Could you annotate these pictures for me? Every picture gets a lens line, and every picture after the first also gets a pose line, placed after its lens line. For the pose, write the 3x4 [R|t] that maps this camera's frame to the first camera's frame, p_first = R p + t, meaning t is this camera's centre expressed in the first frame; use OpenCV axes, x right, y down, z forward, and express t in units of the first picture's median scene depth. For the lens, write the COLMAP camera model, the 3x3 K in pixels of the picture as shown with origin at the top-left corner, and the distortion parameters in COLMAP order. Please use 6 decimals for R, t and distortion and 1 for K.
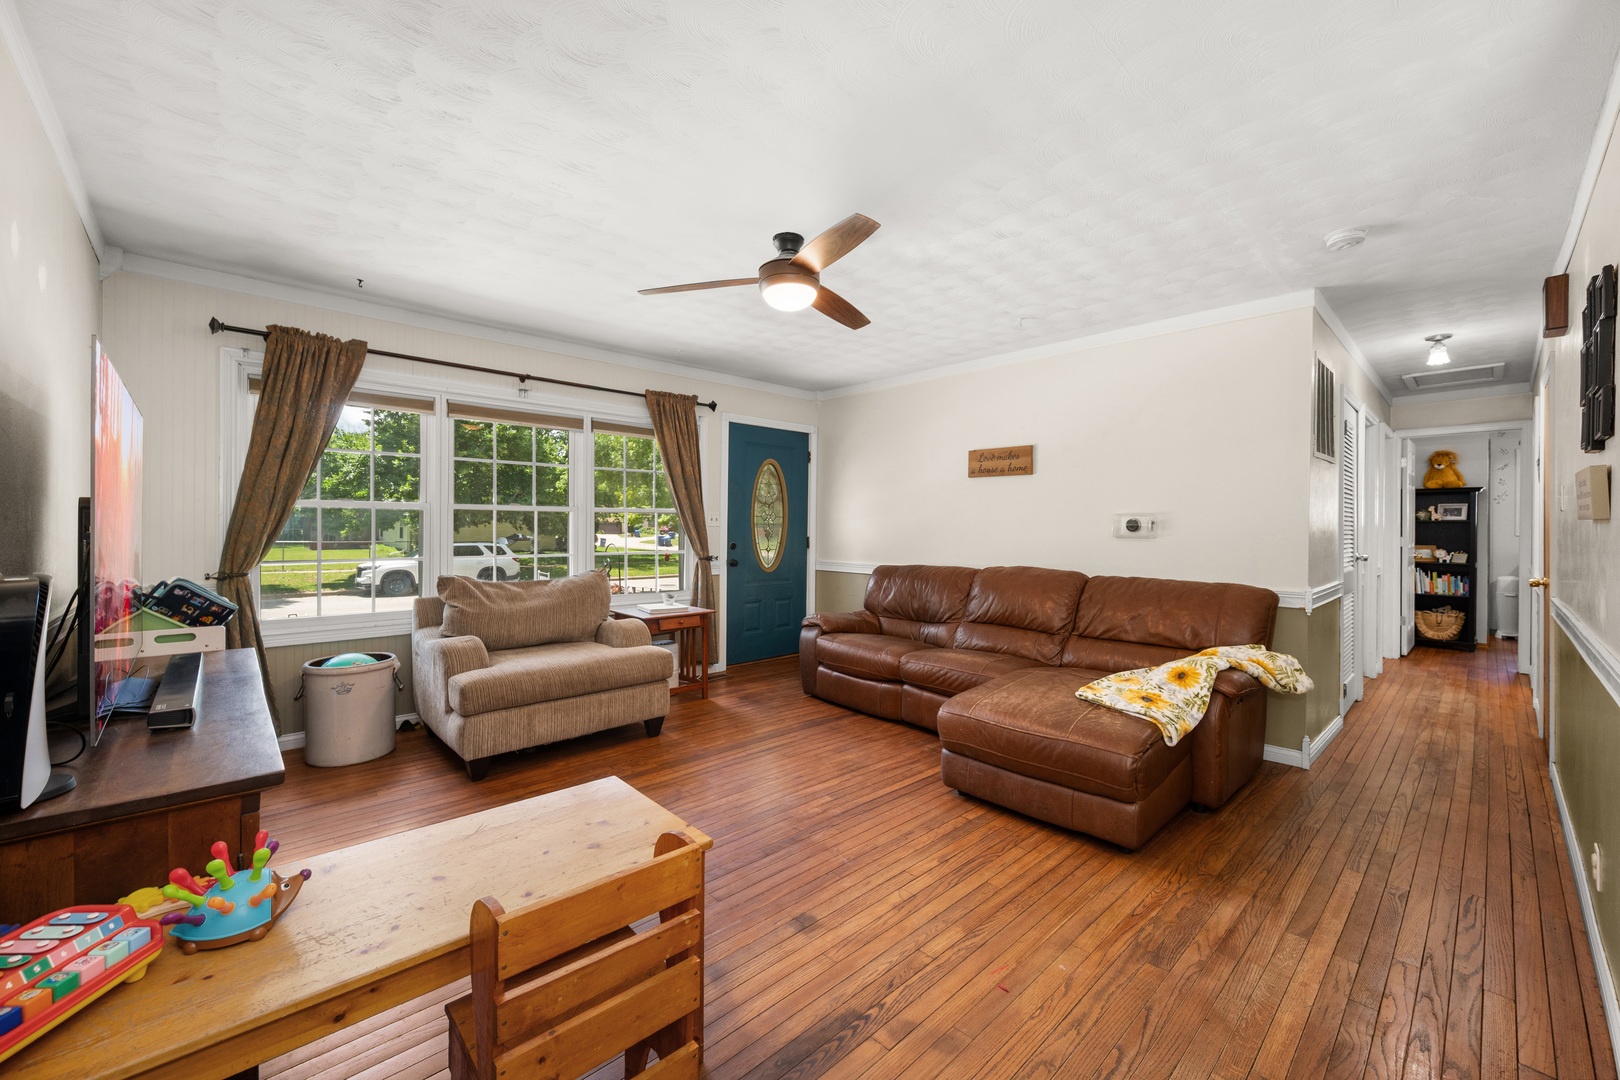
lens RADIAL K [[637.7, 0, 811.1], [0, 637.7, 531.2], [0, 0, 1]] dist [0.000035, 0.000172]
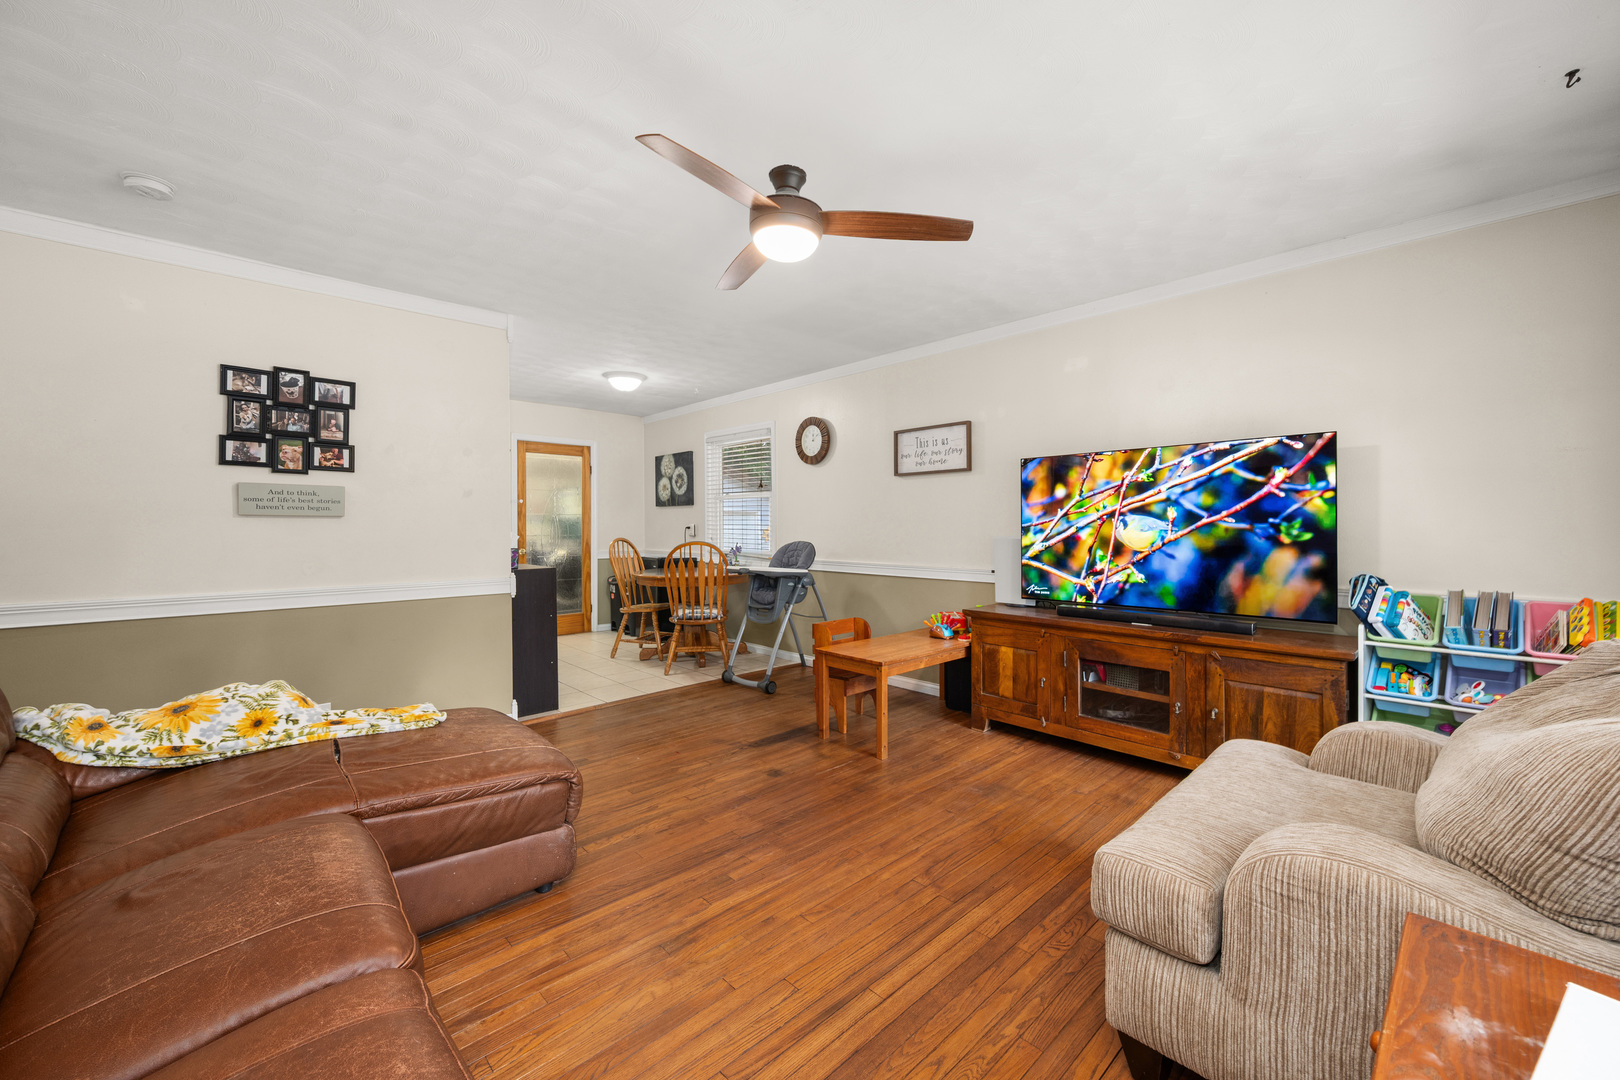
lens RADIAL K [[637.7, 0, 811.1], [0, 637.7, 531.2], [0, 0, 1]] dist [0.000035, 0.000172]
pose [[-0.999979, -0.004142, -0.004990, -0.087010], [-0.004221, 0.999863, 0.016023, -0.009928], [0.004923, 0.016043, -0.999859, 2.518269]]
